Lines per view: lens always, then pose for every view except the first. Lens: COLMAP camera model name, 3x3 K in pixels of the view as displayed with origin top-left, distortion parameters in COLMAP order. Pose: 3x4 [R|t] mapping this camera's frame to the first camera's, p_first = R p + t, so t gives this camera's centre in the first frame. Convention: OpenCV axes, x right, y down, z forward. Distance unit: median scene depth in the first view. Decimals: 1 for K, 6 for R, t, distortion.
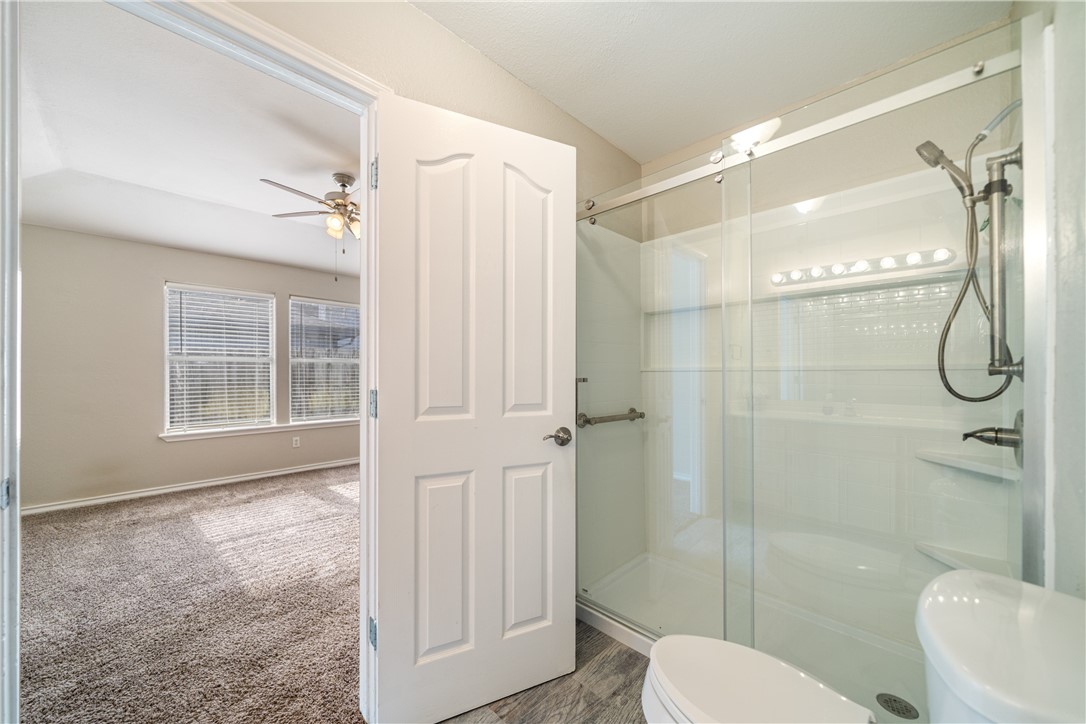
lens RADIAL K [[404.0, 0, 527.7], [0, 404.0, 368.0], [0, 0, 1]] dist [-0.000374, -0.000059]
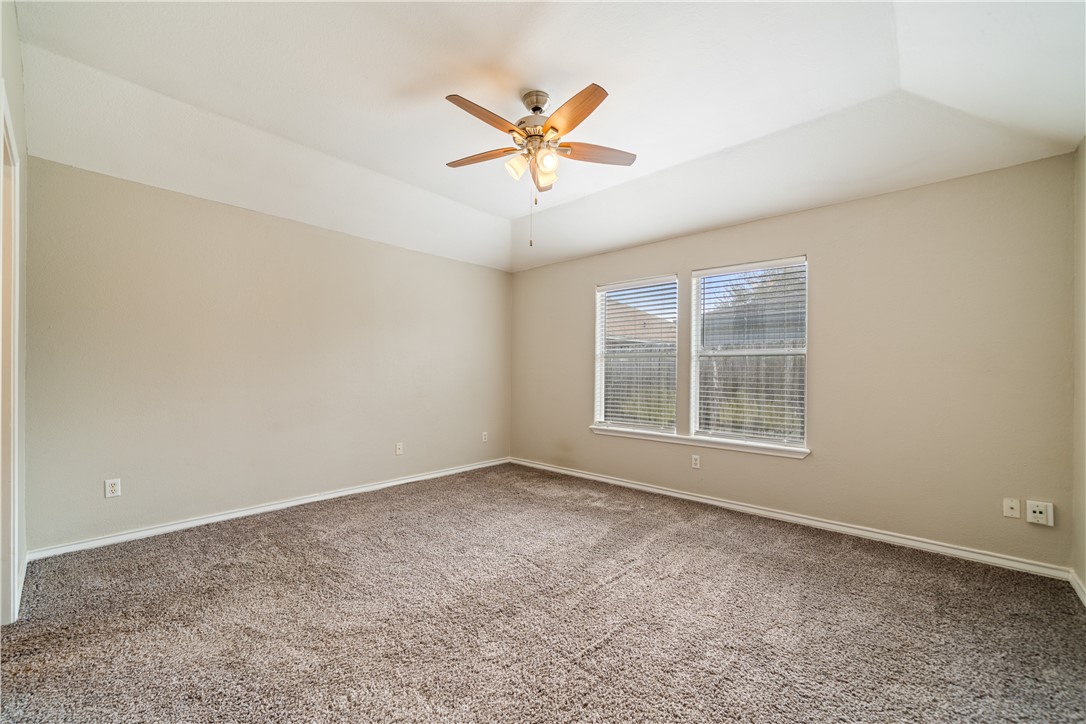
lens RADIAL K [[427.7, 0, 548.1], [0, 427.7, 369.9], [0, 0, 1]] dist [-0.000201, 0.000032]
pose [[0.069521, 0.004841, -0.997569, 0.254770], [0.007665, 0.999956, 0.005387, 0.004438], [0.997551, -0.008021, 0.069481, 0.803795]]
